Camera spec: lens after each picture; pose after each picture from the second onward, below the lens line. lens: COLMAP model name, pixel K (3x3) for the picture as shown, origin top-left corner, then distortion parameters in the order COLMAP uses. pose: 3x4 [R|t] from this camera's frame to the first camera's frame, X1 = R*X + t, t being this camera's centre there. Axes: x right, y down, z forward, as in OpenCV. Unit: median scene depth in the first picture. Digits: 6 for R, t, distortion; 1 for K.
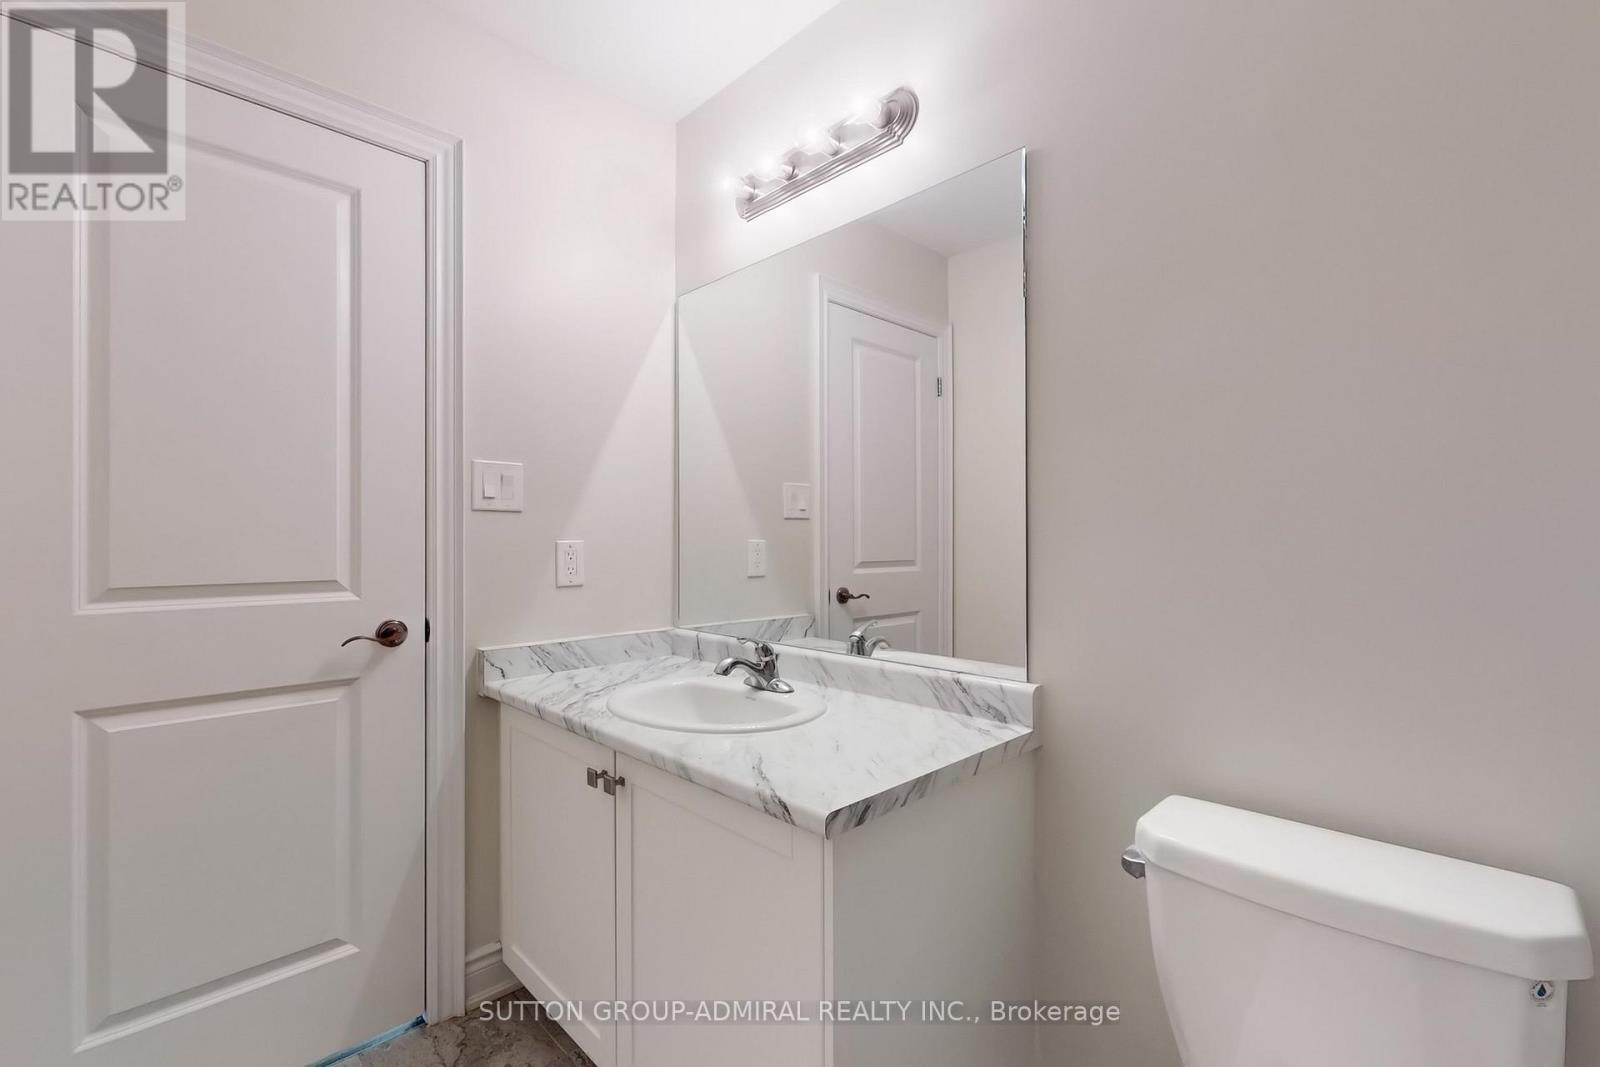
lens RADIAL K [[704.1, 0, 800.0], [0, 704.1, 533.5], [0, 0, 1]] dist [-0.003912, -0.000383]
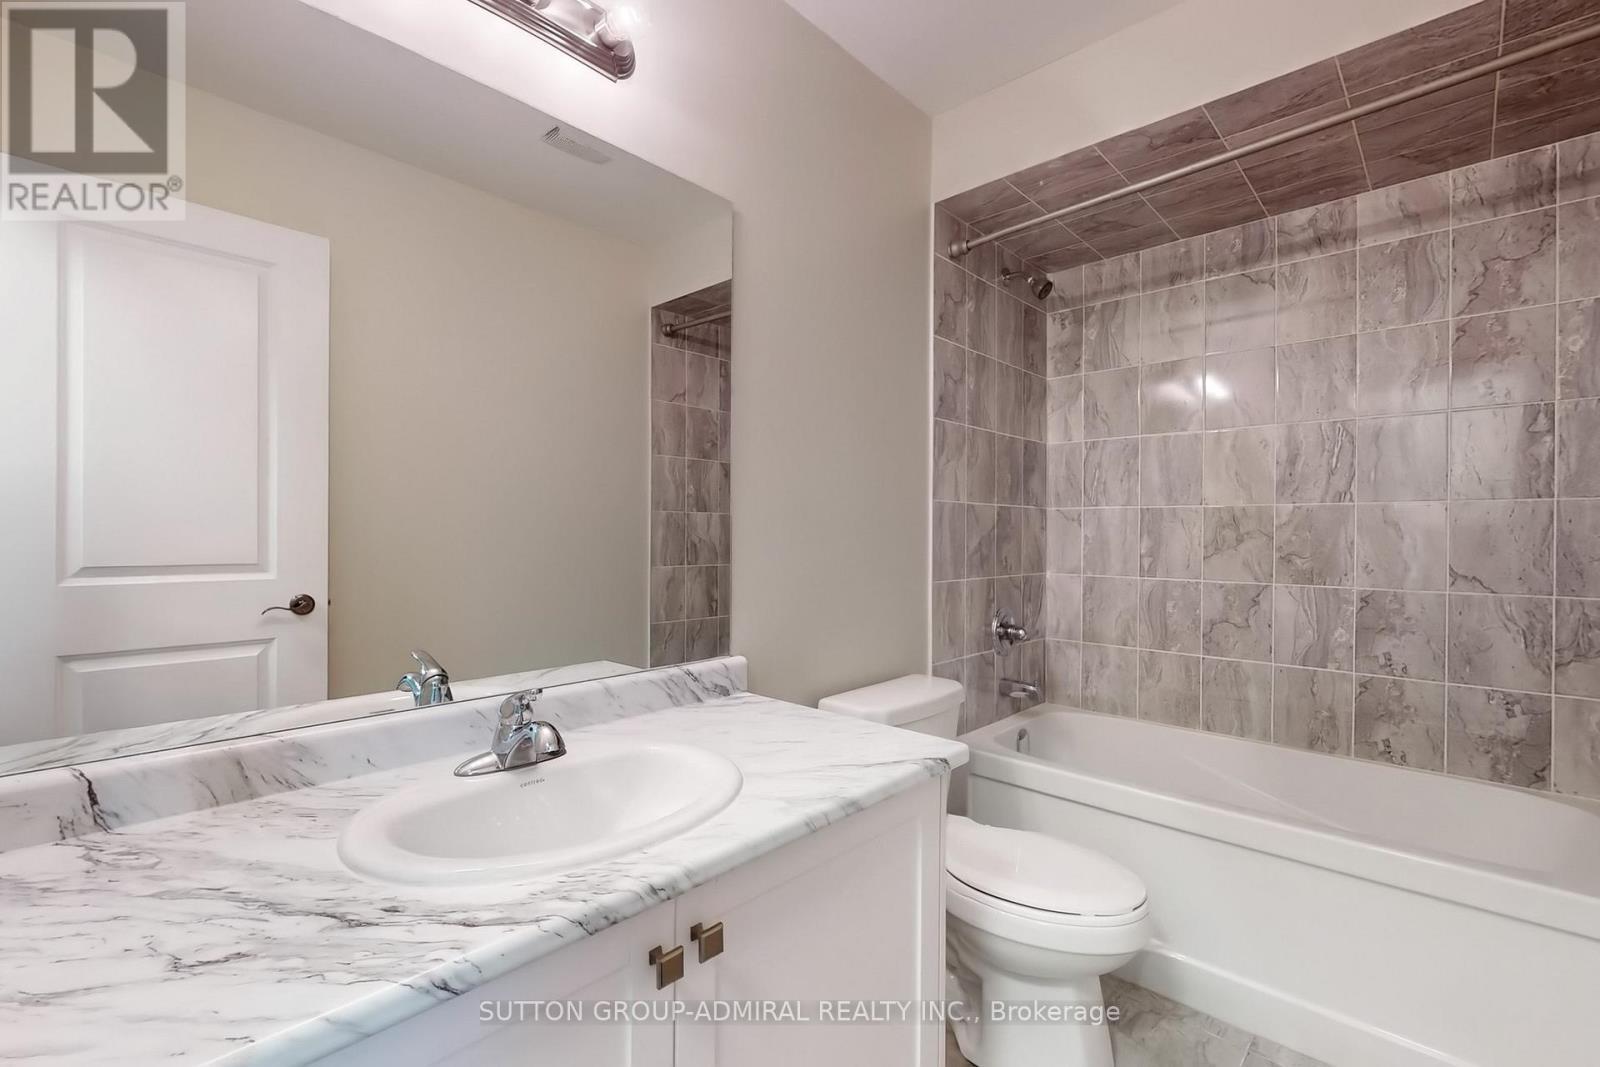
lens RADIAL K [[704.1, 0, 800.0], [0, 704.1, 533.5], [0, 0, 1]] dist [-0.003912, -0.000383]
pose [[-0.044736, 0.002434, 0.998996, -0.817530], [-0.010271, 0.999943, -0.002896, 0.006212], [-0.998946, -0.010390, -0.044708, 0.885272]]
